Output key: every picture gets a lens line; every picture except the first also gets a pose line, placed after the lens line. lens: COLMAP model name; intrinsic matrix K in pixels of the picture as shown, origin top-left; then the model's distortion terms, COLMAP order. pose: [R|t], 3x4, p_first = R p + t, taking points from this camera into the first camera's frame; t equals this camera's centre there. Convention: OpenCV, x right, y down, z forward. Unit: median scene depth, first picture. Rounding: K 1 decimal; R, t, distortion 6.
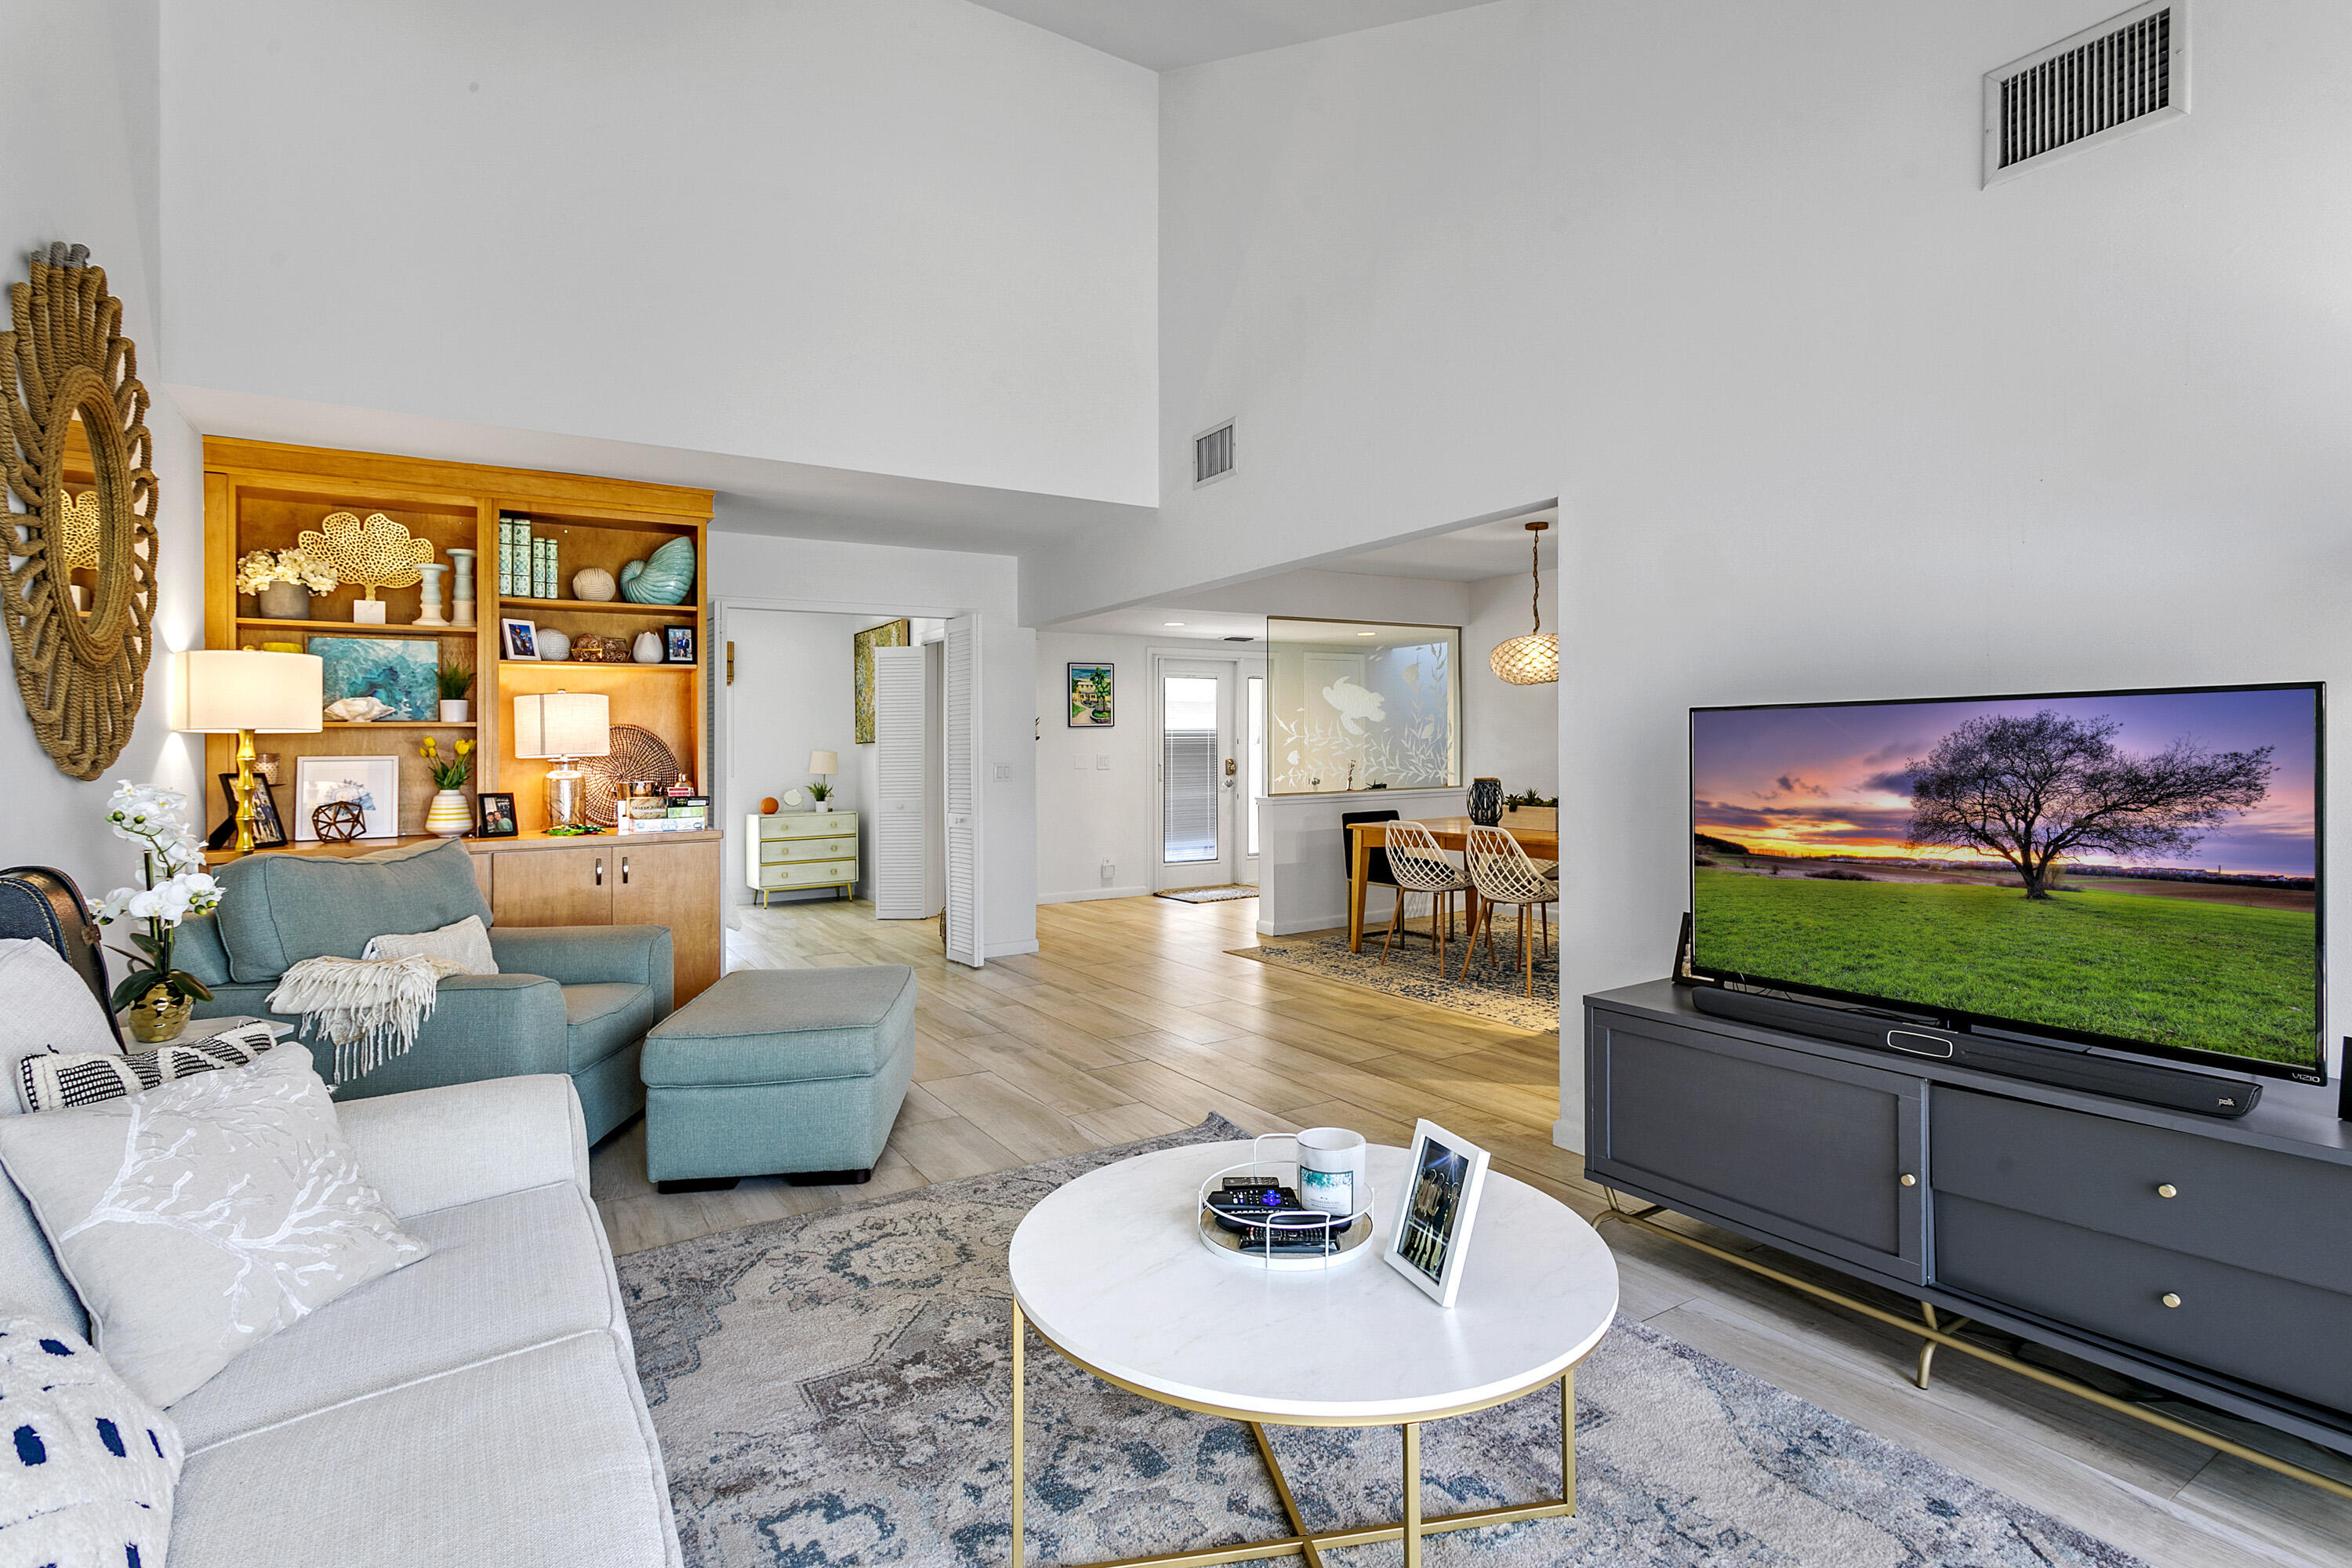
lens RADIAL K [[1145.1, 0, 1184.7], [0, 1145.1, 783.8], [0, 0, 1]] dist [0.003552, 0.000484]
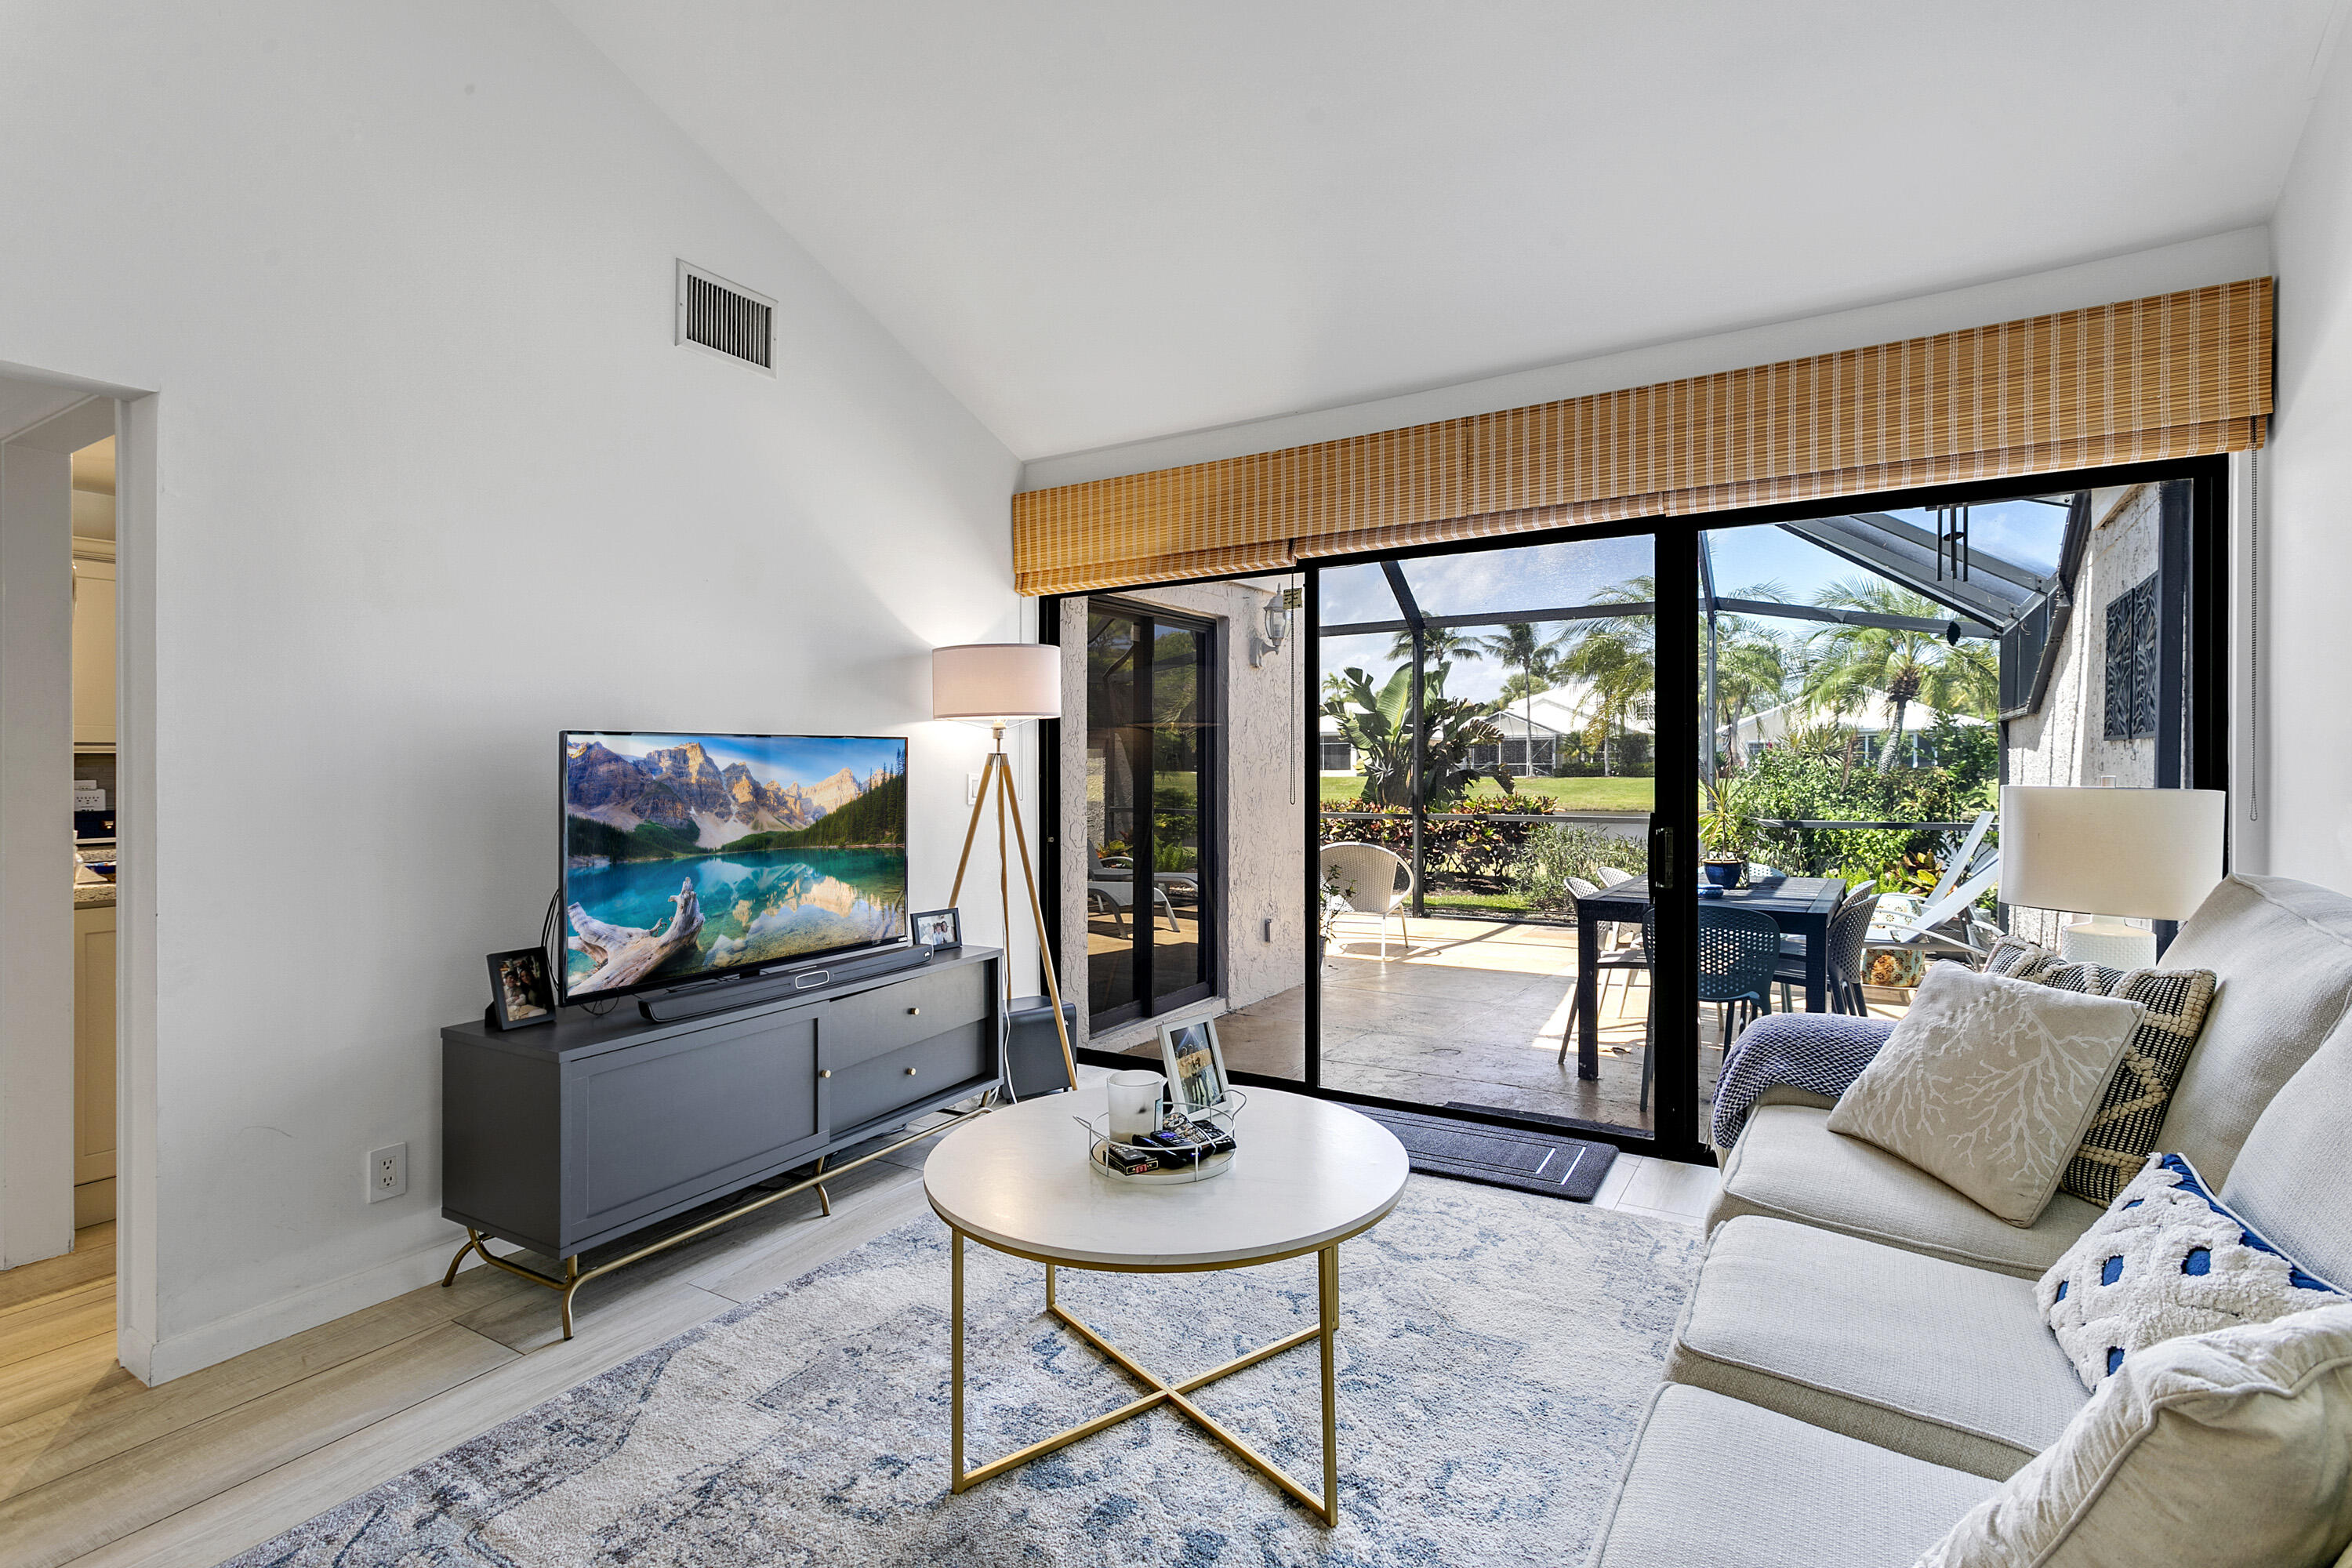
lens RADIAL K [[1145.1, 0, 1164.1], [0, 1145.1, 761.3], [0, 0, 1]] dist [0.003552, 0.000484]
pose [[-0.431357, 0.013829, 0.902075, -0.409637], [0.041593, 0.999124, 0.004573, -0.011601], [-0.901222, 0.039493, -0.431554, 0.606013]]
